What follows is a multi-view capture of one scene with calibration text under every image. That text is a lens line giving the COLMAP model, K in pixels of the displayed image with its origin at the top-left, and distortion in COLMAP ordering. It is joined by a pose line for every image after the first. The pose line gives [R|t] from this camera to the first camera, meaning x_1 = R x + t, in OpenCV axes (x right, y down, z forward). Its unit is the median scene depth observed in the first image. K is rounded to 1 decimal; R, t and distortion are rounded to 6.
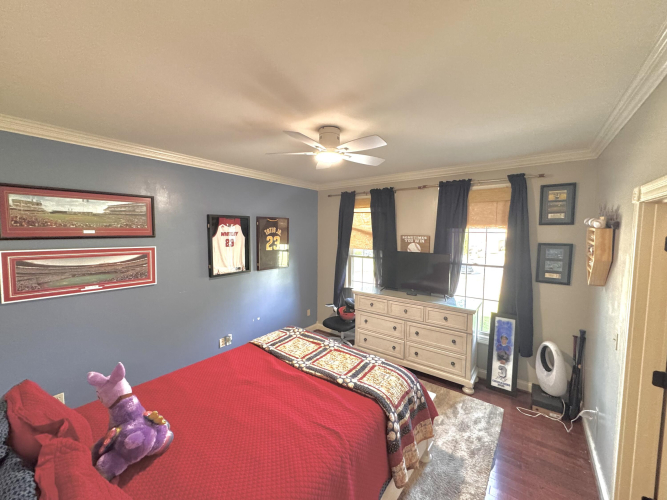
lens RADIAL K [[266.4, 0, 333.6], [0, 266.4, 249.1], [0, 0, 1]] dist [-0.000495, 0.000002]
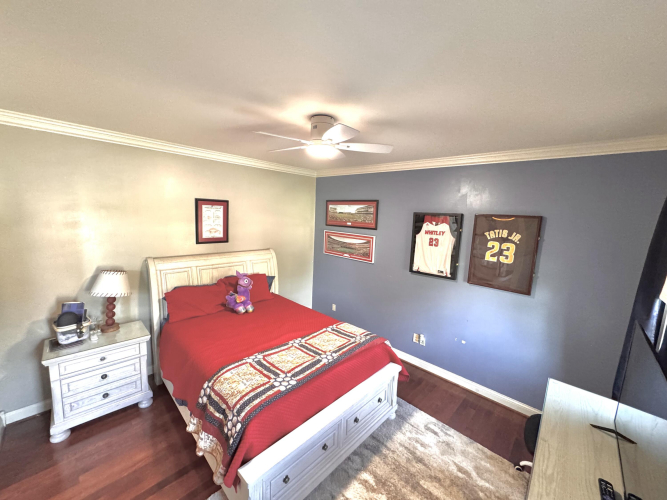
lens RADIAL K [[266.4, 0, 333.3], [0, 266.4, 249.7], [0, 0, 1]] dist [-0.000495, 0.000002]
pose [[-0.104508, 0.127239, -0.986351, 0.612743], [-0.114807, 0.983608, 0.139050, -0.092854], [0.987875, 0.127772, -0.088187, 0.779074]]
